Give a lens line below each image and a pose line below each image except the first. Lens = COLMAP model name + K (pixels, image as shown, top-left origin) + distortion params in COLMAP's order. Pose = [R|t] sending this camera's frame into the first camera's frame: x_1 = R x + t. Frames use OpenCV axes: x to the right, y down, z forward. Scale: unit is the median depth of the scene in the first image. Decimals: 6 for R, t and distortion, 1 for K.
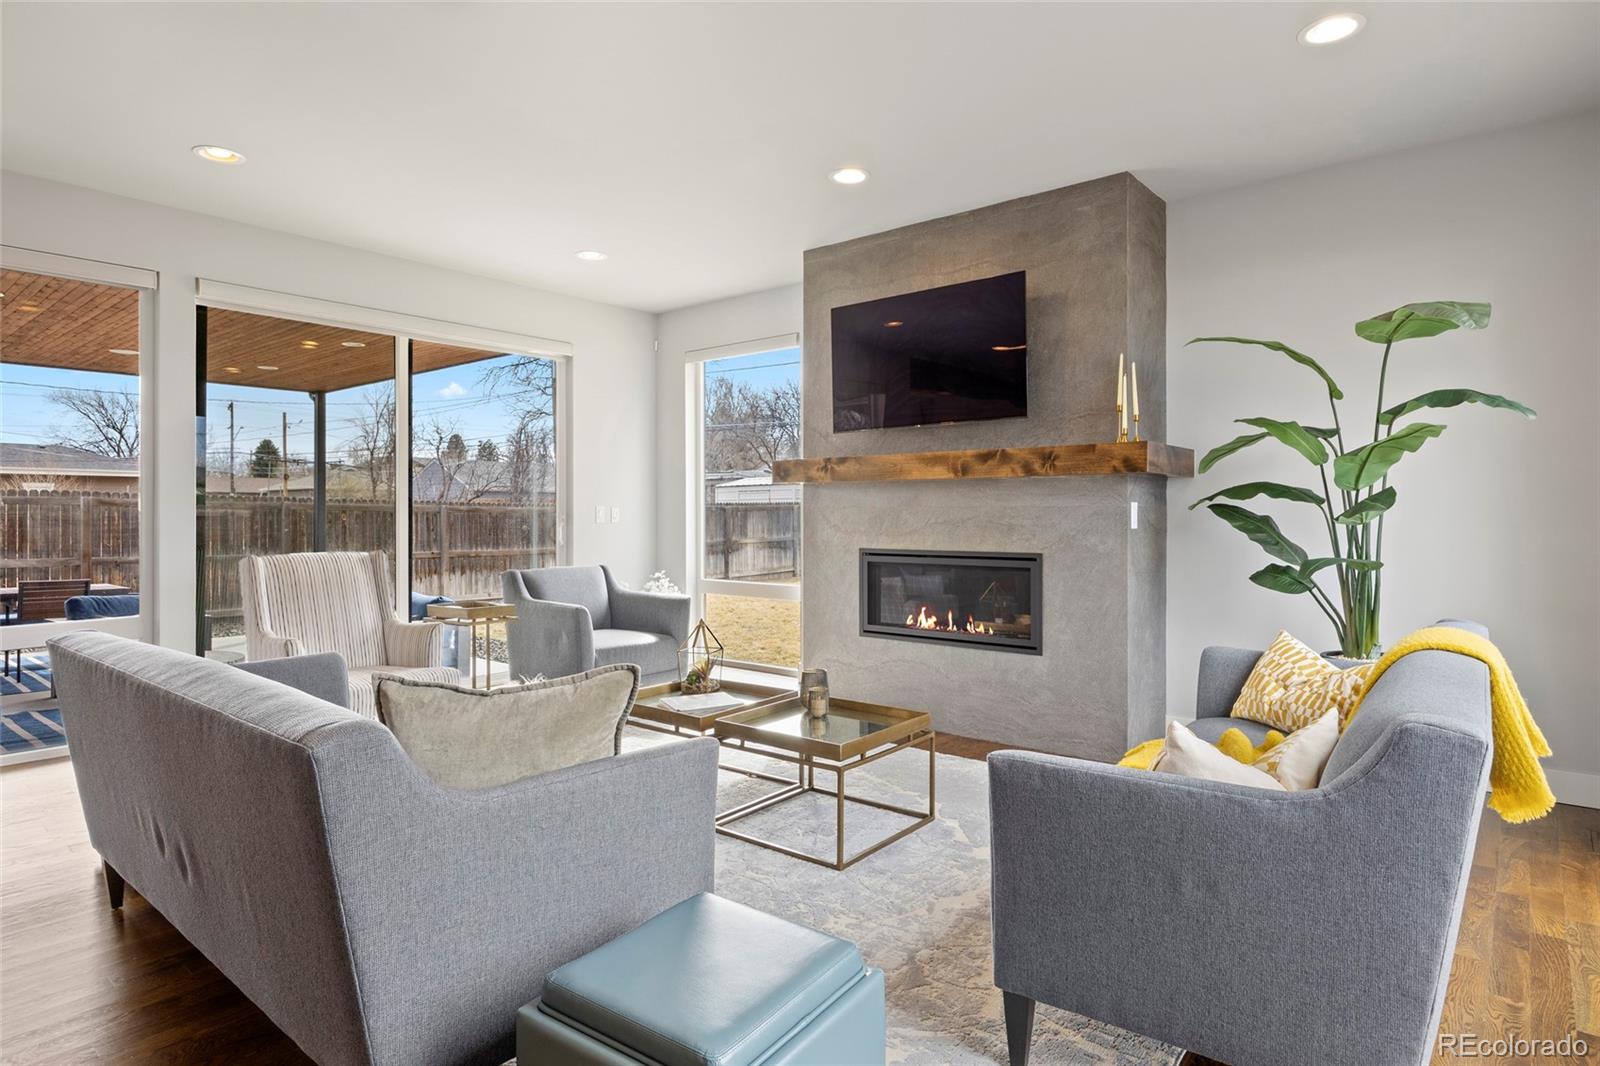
lens RADIAL K [[876.4, 0, 799.8], [0, 876.4, 511.9], [0, 0, 1]] dist [-0.003807, 0.000454]
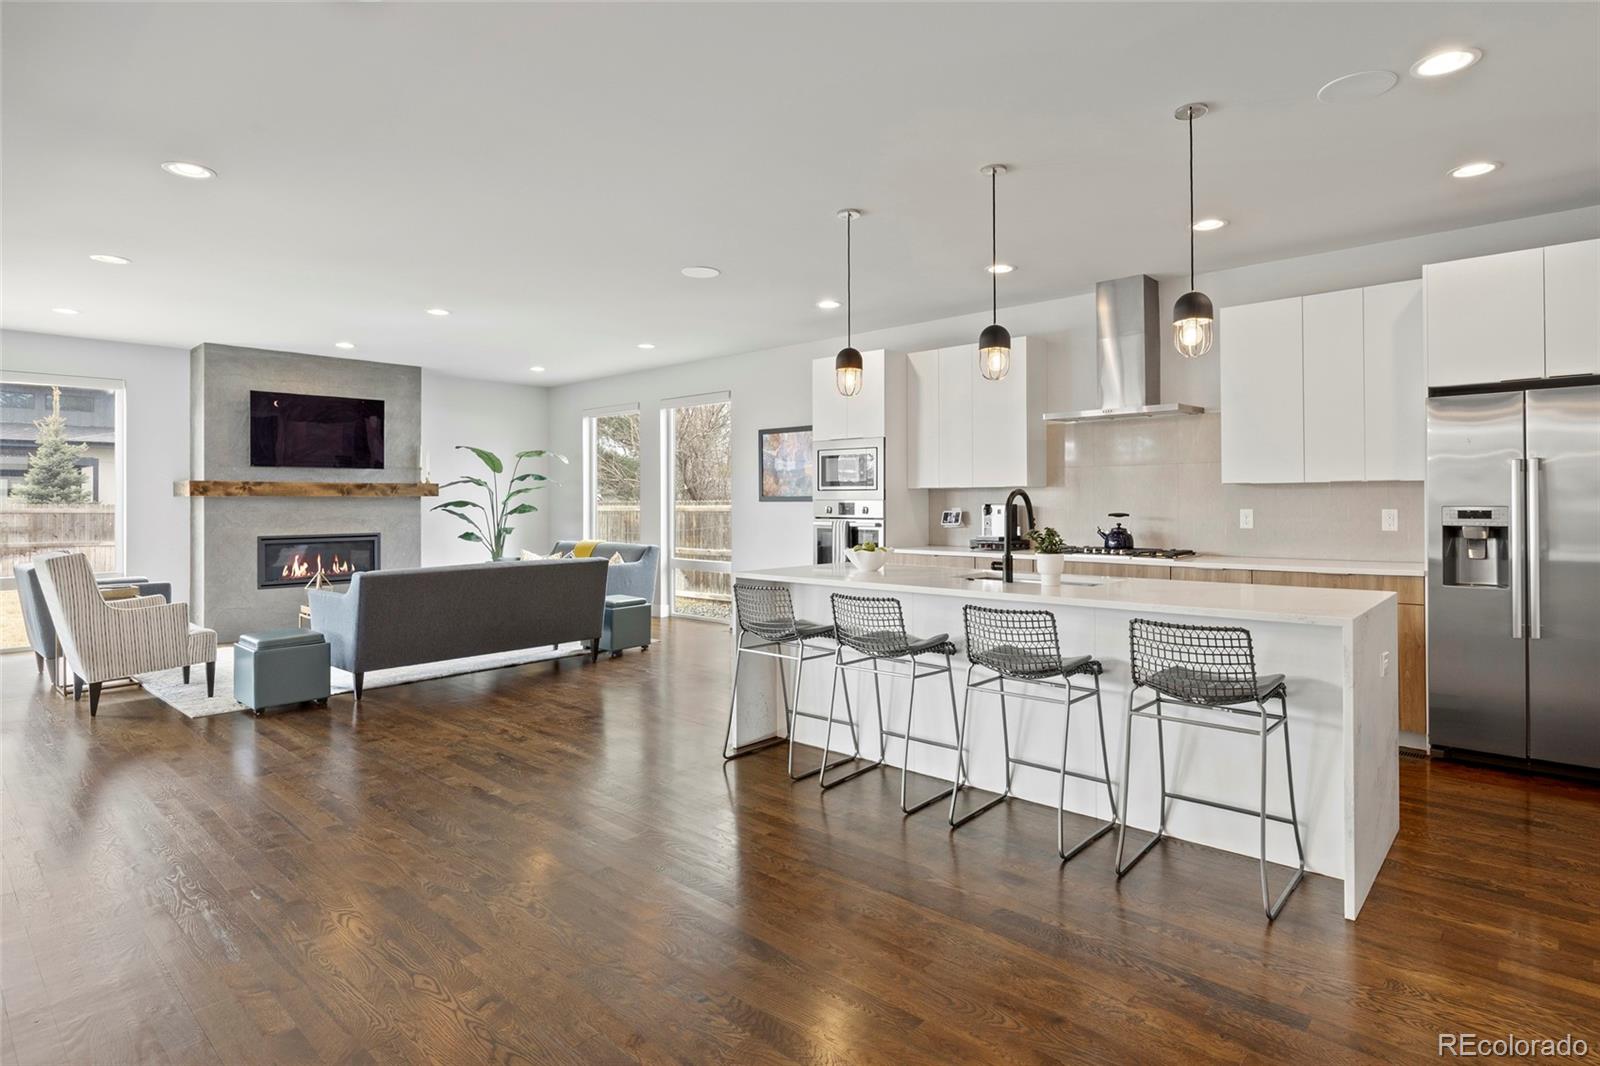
lens RADIAL K [[841.4, 0, 808.3], [0, 841.4, 497.8], [0, 0, 1]] dist [-0.006826, -0.000784]
pose [[0.049510, 0.006405, 0.998753, -1.699273], [0.004157, 0.999969, -0.006619, -0.019275], [-0.998765, 0.004479, 0.049482, -0.133519]]
